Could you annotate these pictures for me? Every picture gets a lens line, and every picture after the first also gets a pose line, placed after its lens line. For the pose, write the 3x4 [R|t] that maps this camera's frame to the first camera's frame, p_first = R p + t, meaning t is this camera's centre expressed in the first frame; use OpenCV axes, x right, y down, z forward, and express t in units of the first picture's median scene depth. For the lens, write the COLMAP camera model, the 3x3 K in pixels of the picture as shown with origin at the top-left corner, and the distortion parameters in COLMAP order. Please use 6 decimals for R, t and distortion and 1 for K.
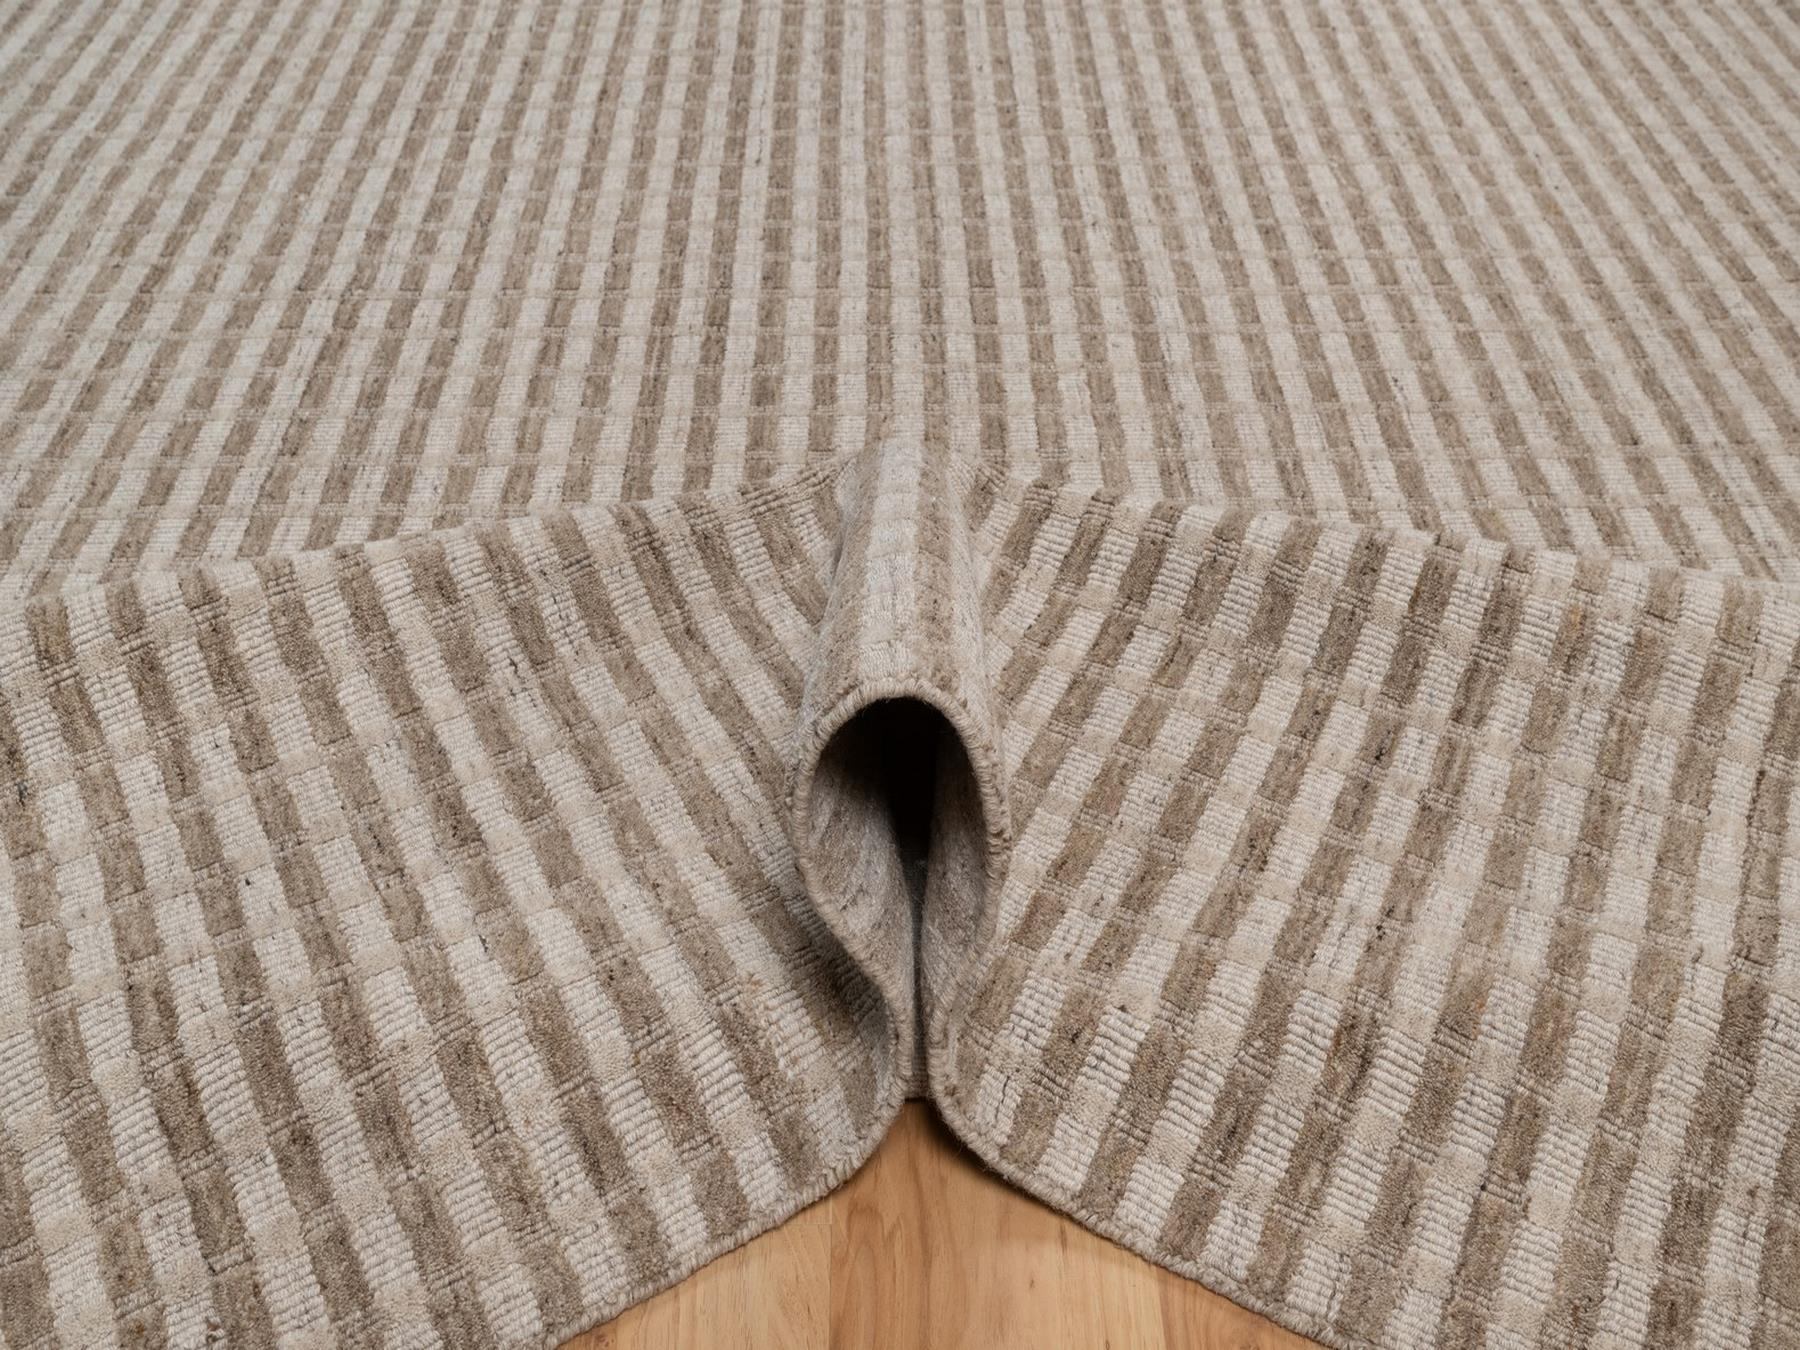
lens RADIAL K [[1576.9, 0, 899.6], [0, 1576.9, 674.7], [0, 0, 1]] dist [-0.006021, -0.001900]
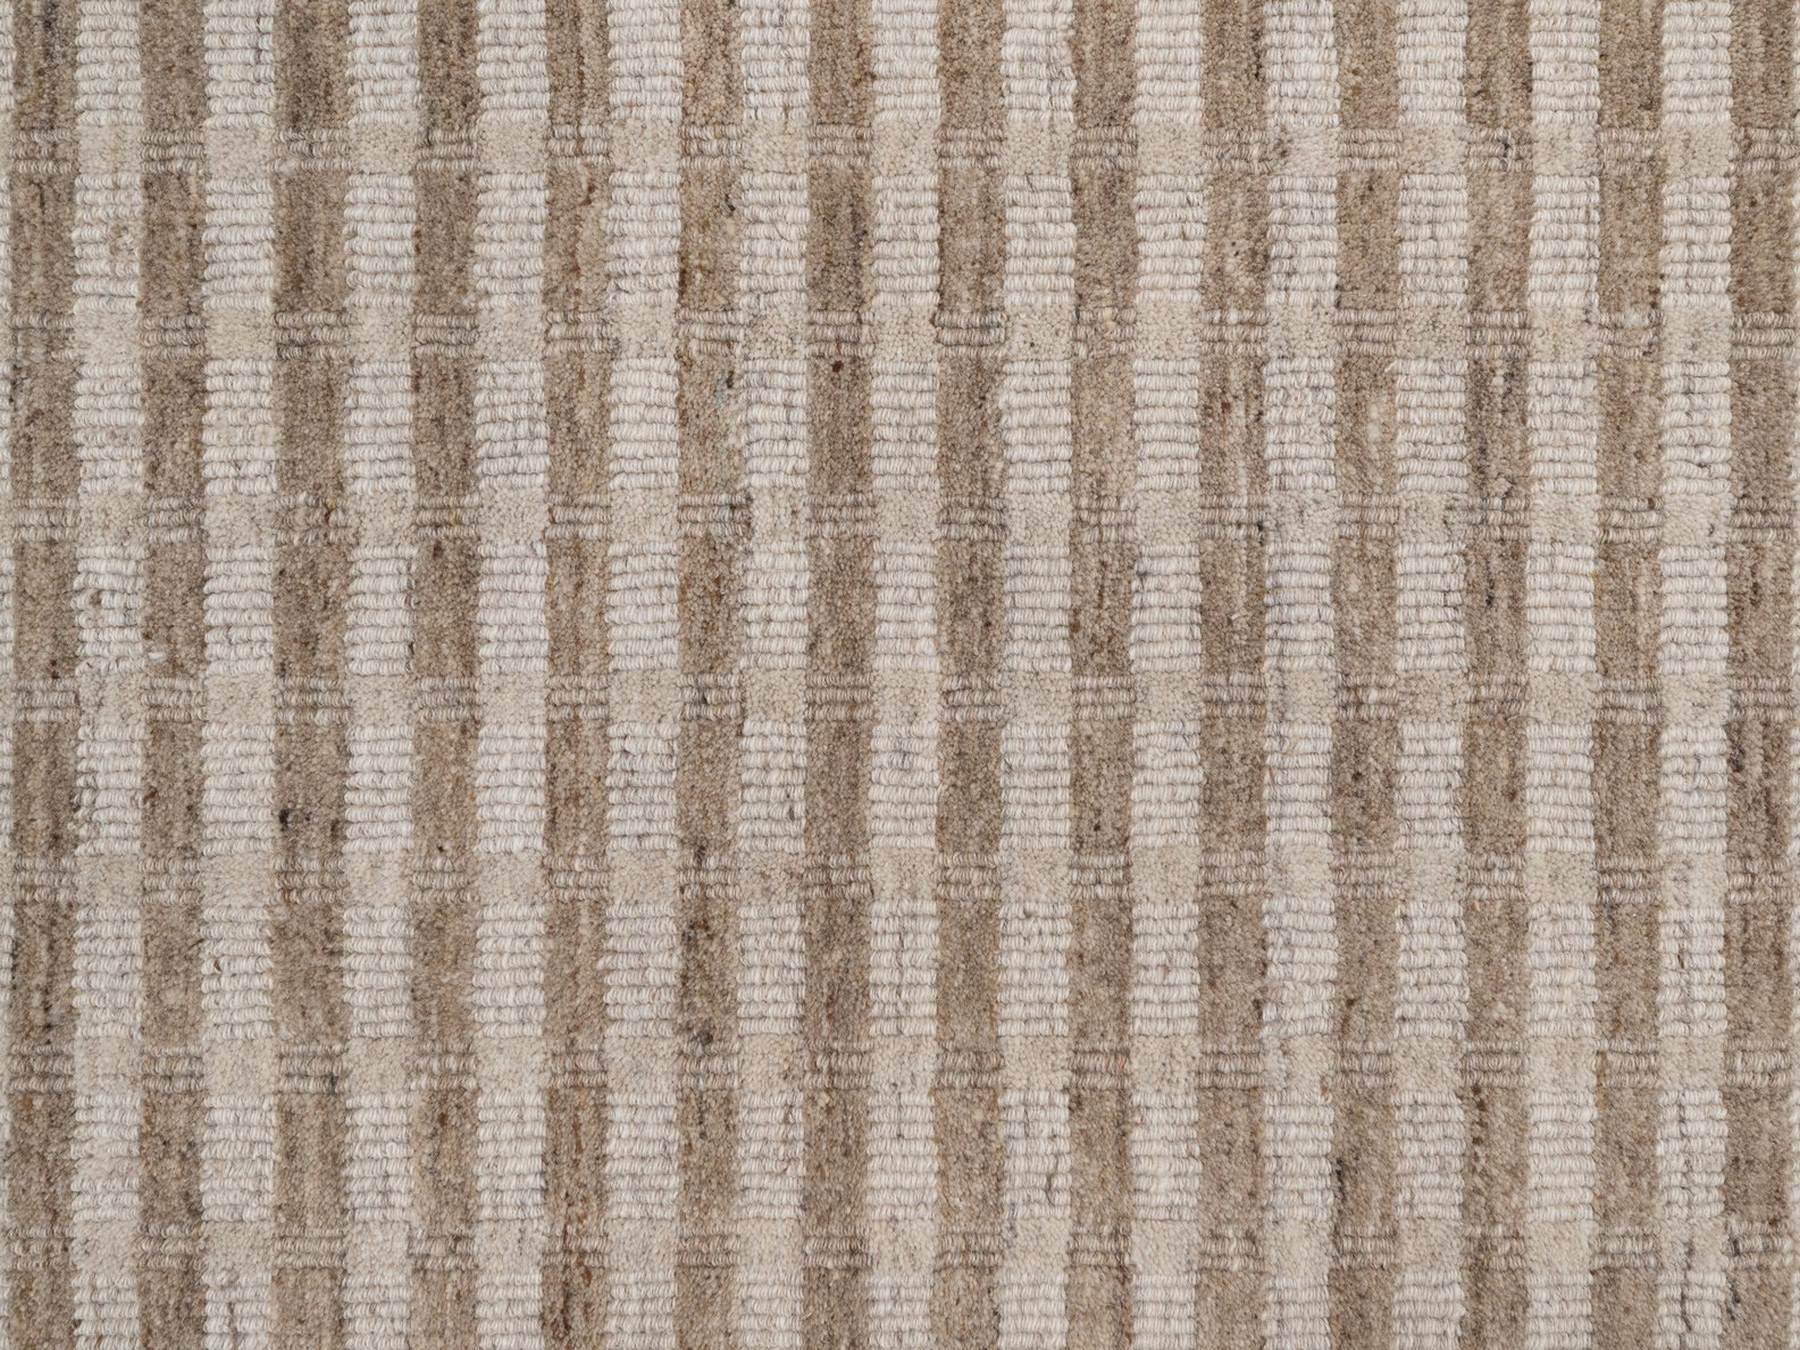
lens RADIAL K [[1576.9, 0, 900.3], [0, 1576.9, 675.1], [0, 0, 1]] dist [-0.006021, -0.001900]
pose [[0.999958, 0.006500, -0.006434, 0.079752], [-0.000108, 0.711861, 0.702320, -0.371630], [0.009146, -0.702290, 0.711832, 0.602875]]
